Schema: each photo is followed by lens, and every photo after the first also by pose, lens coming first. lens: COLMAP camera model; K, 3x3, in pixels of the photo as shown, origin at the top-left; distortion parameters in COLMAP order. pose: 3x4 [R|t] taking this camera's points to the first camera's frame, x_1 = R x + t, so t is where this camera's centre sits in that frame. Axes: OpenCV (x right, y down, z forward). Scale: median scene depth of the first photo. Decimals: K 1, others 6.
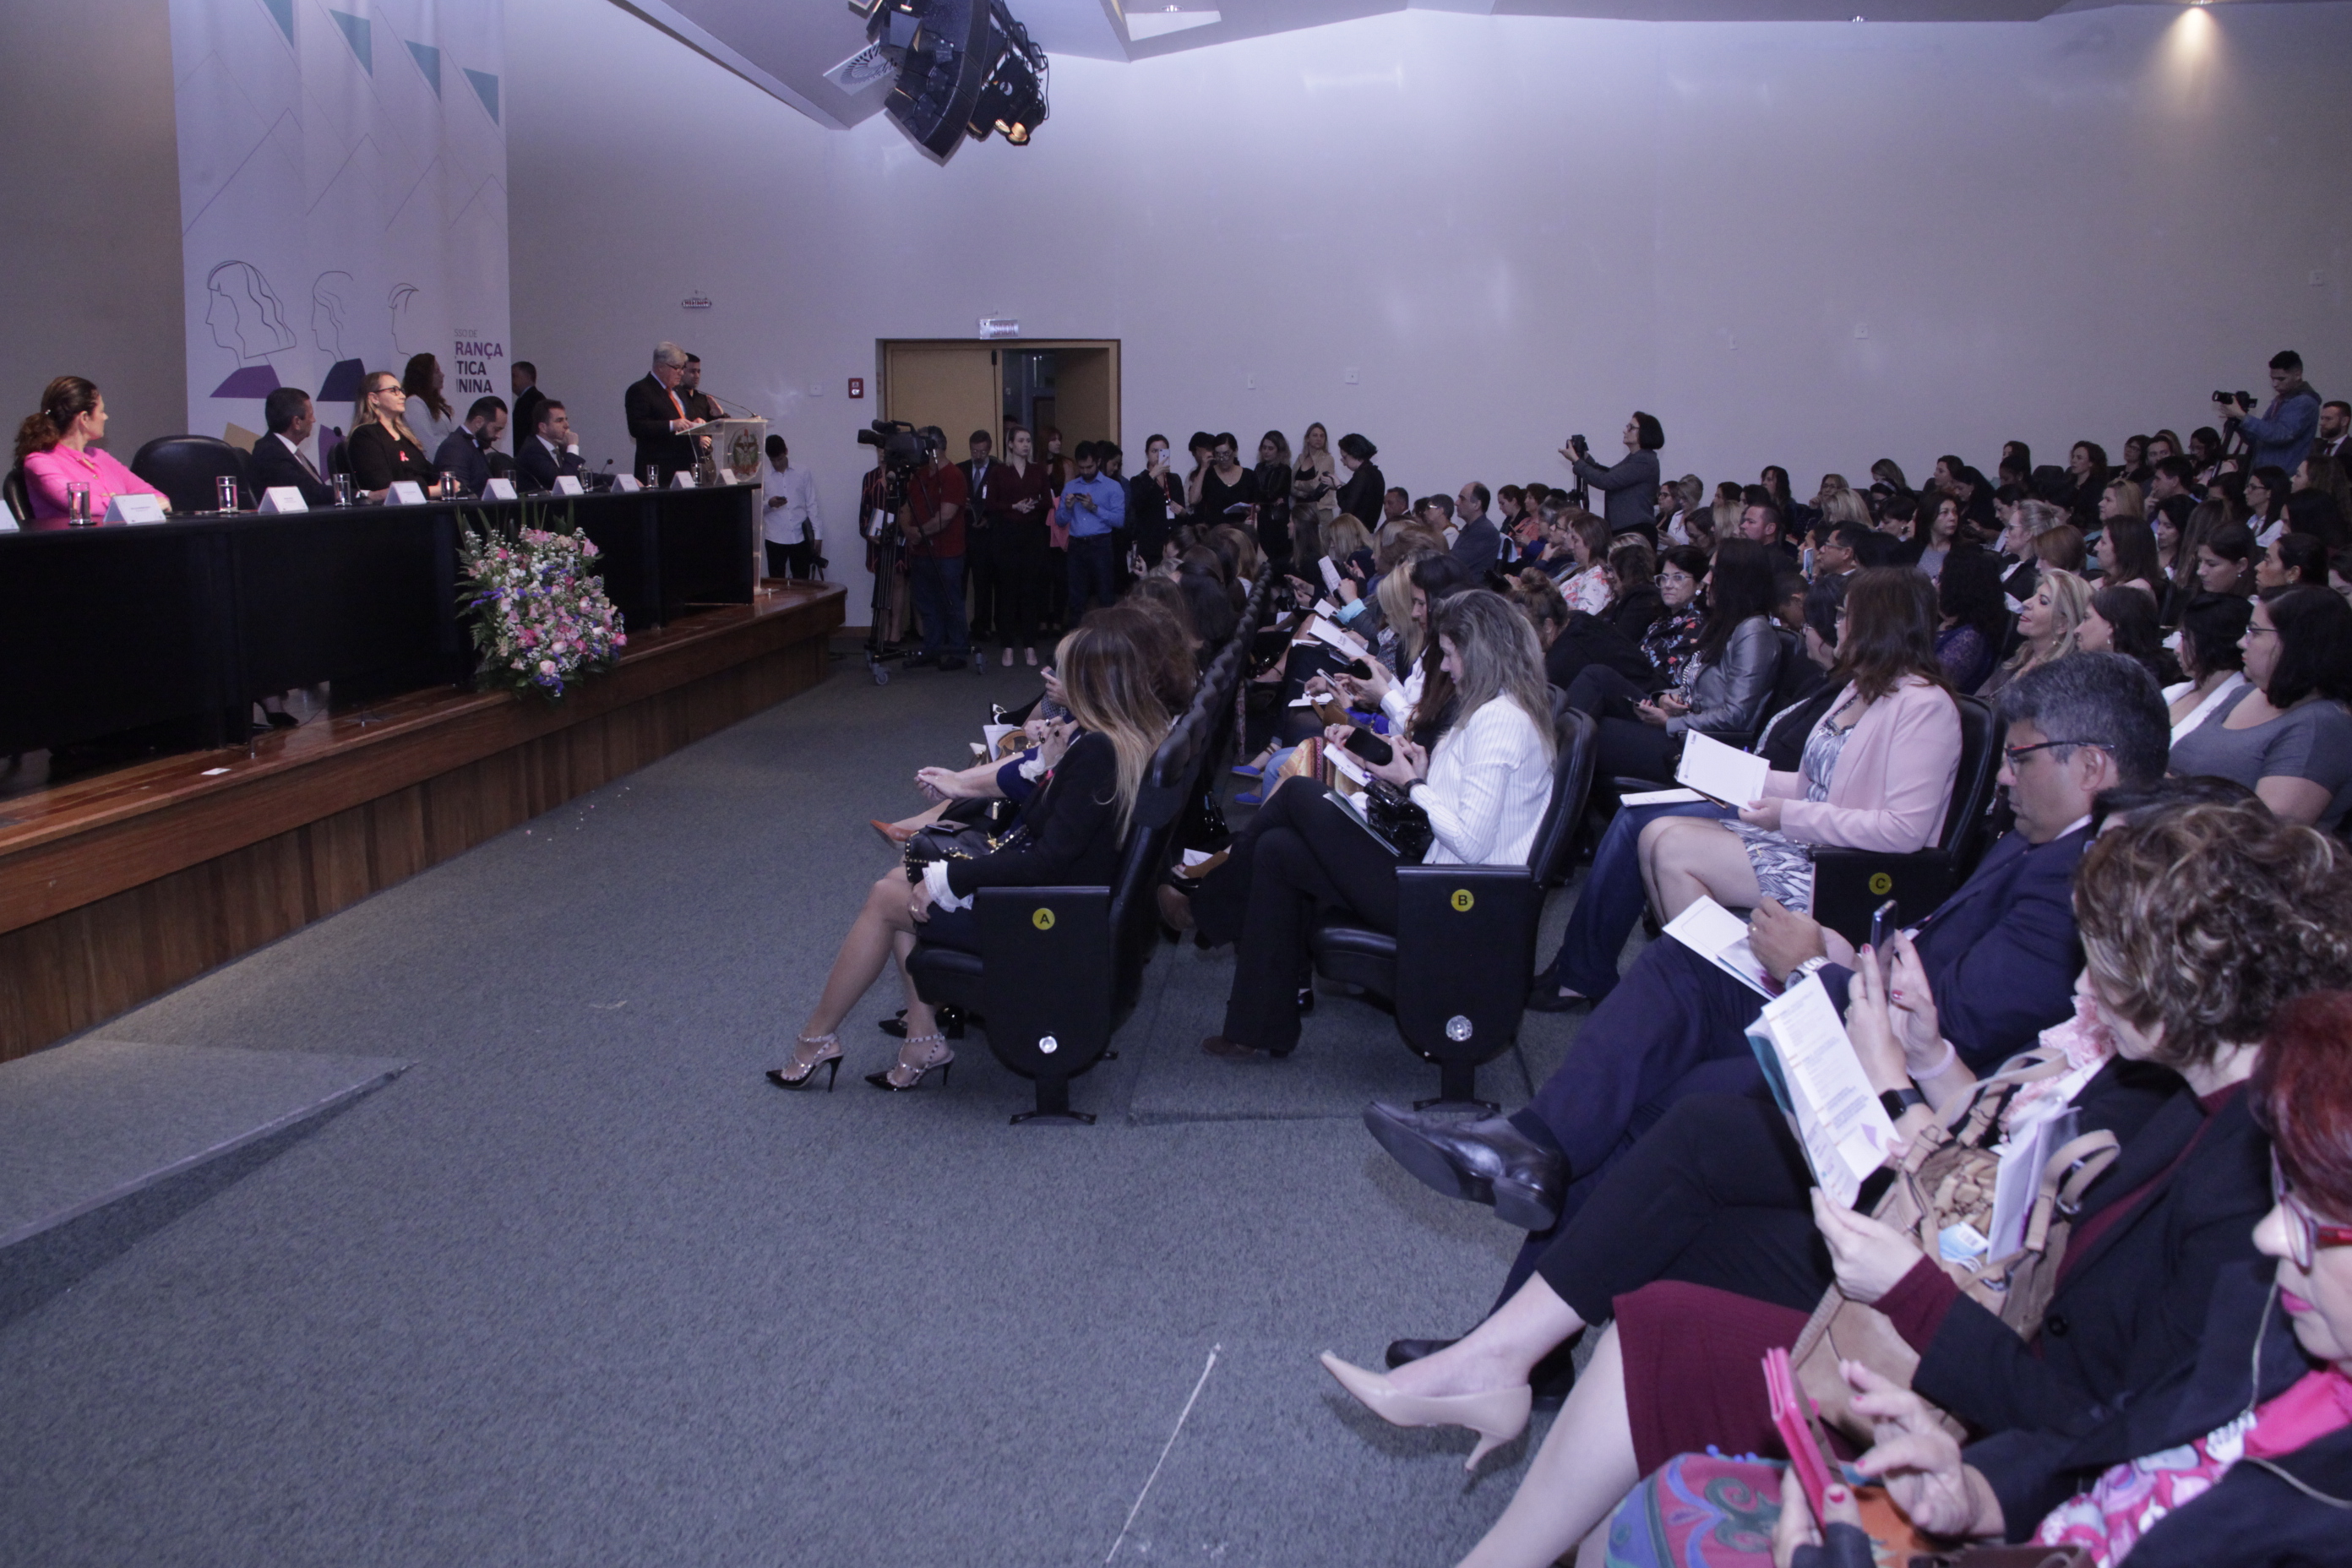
lens RADIAL K [[1980.6, 0, 1174.8], [0, 1980.6, 777.6], [0, 0, 1]] dist [-0.087522, 0.028545]
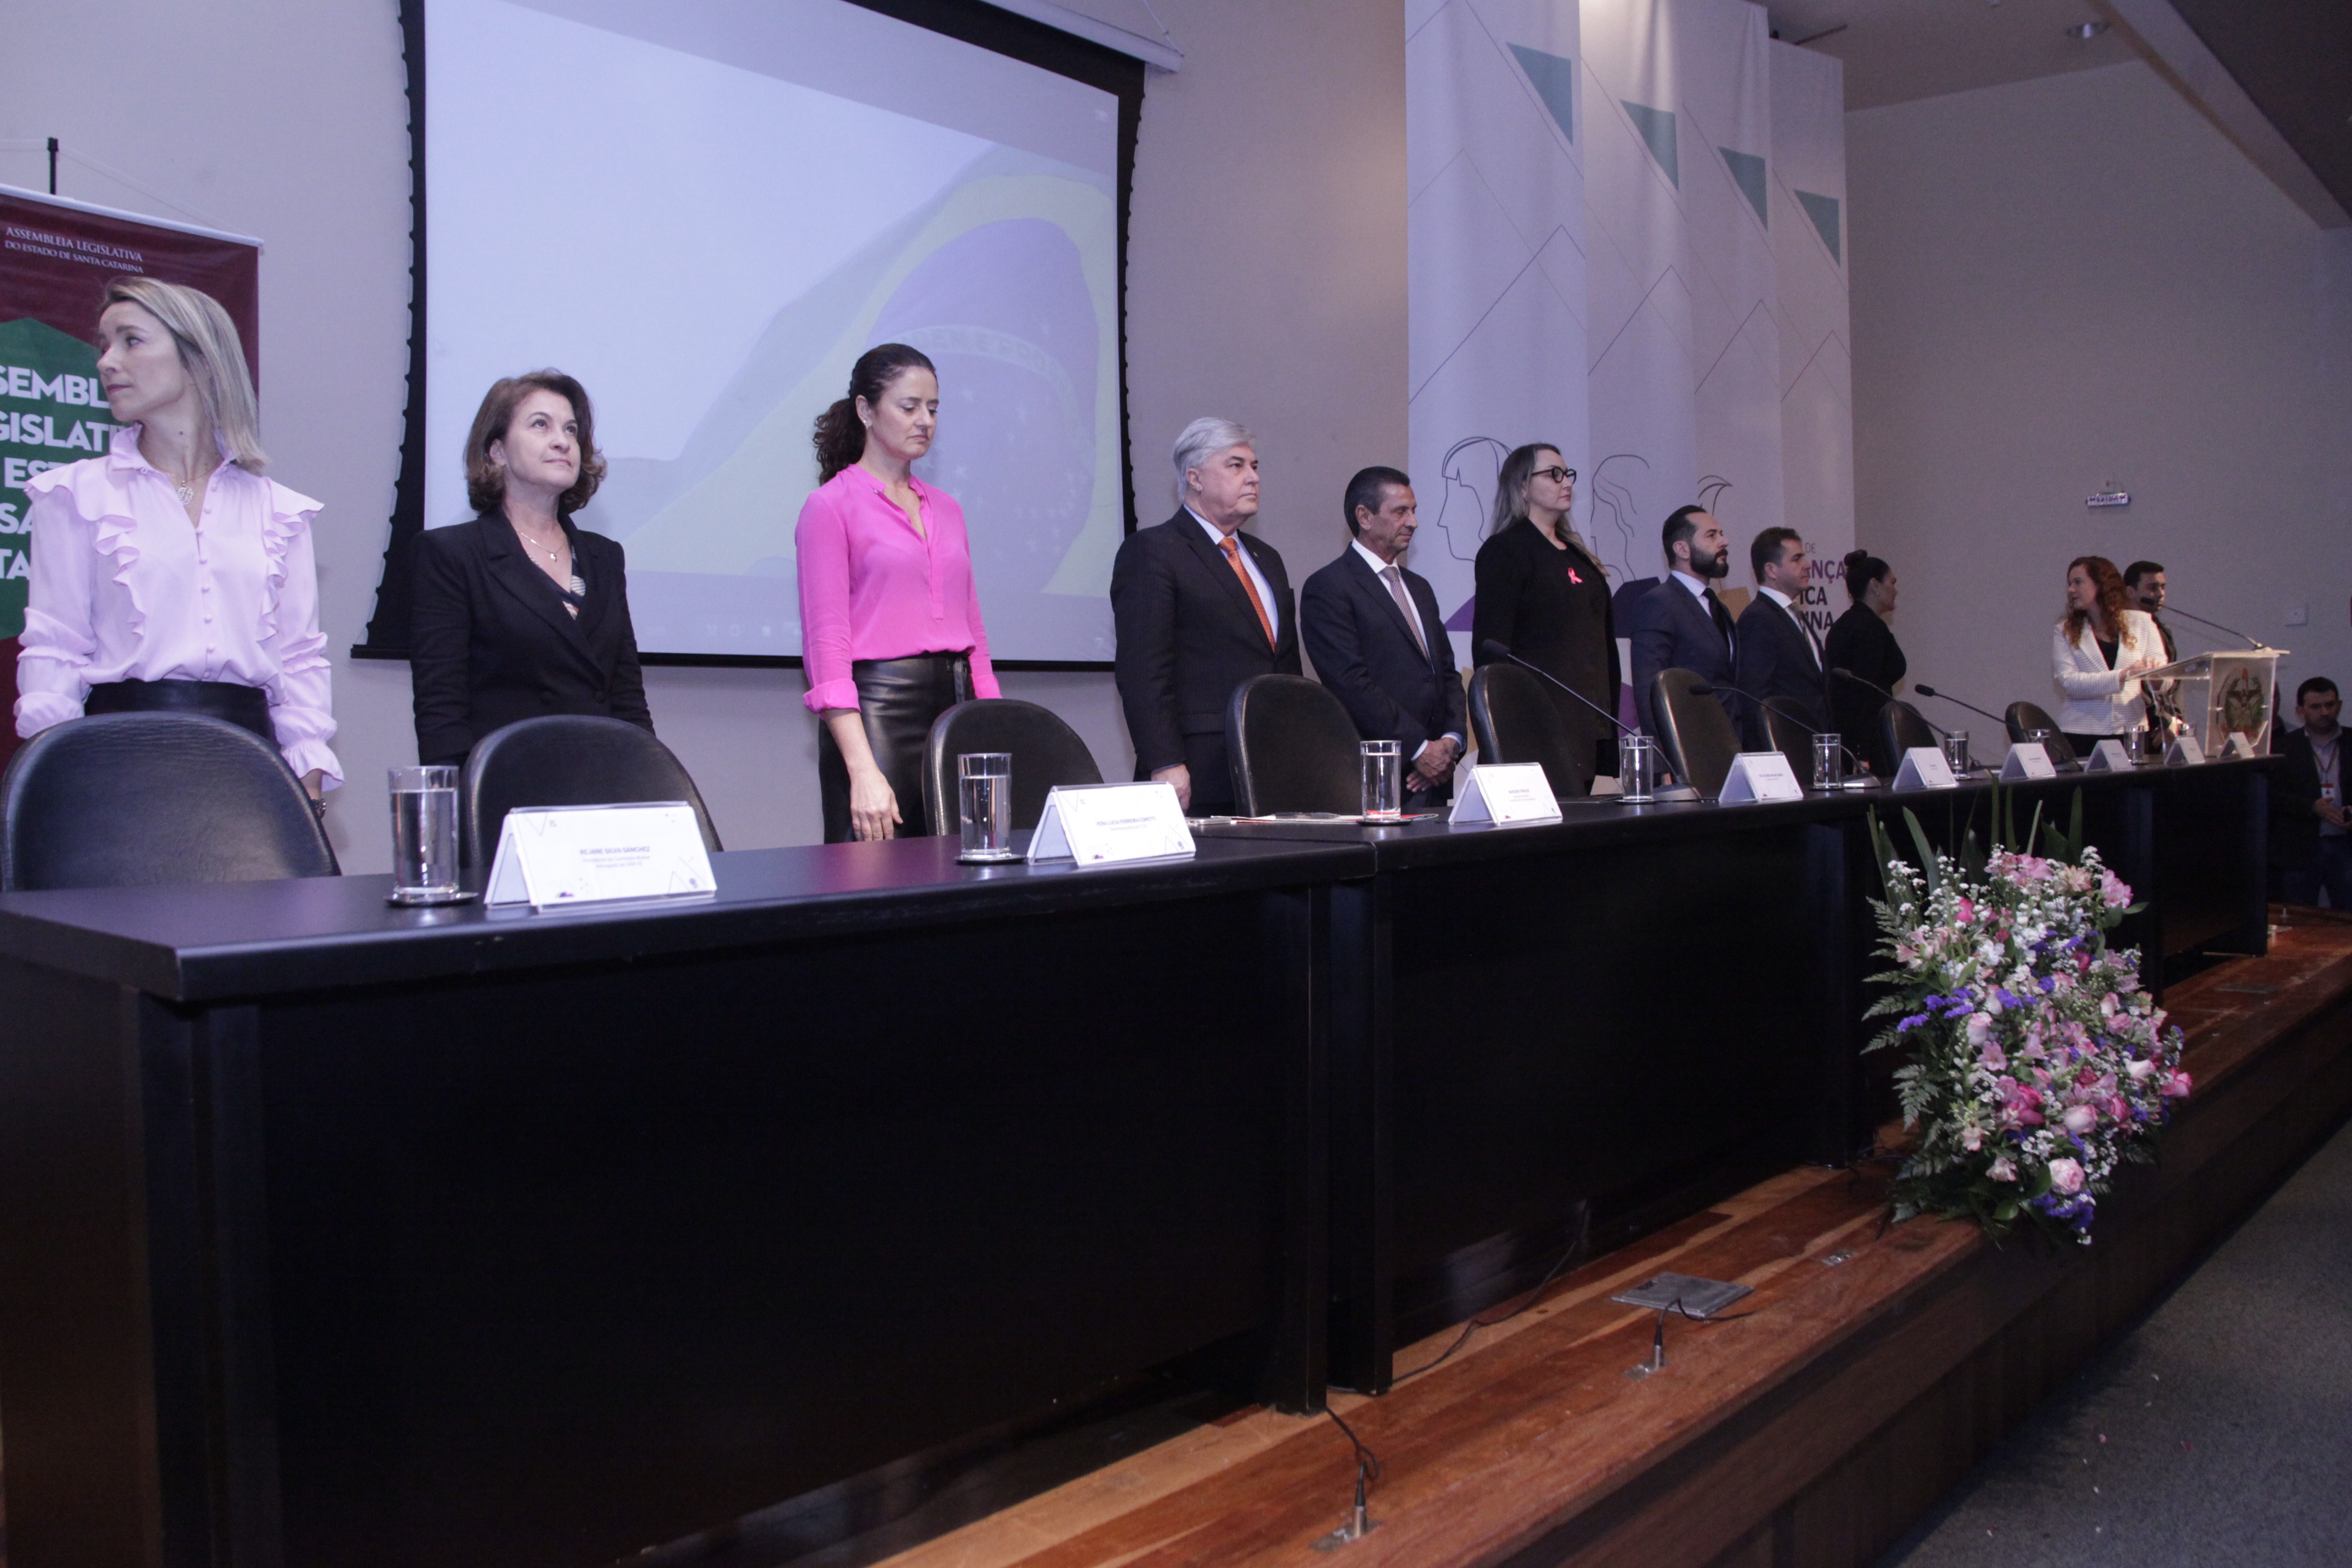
lens RADIAL K [[1980.6, 0, 1174.2], [0, 1980.6, 772.0], [0, 0, 1]] dist [-0.087522, 0.028545]
pose [[0.815849, -0.005786, -0.578237, -0.220483], [-0.075460, 0.990334, -0.116378, -0.075961], [0.573321, 0.138581, 0.807526, 0.501110]]
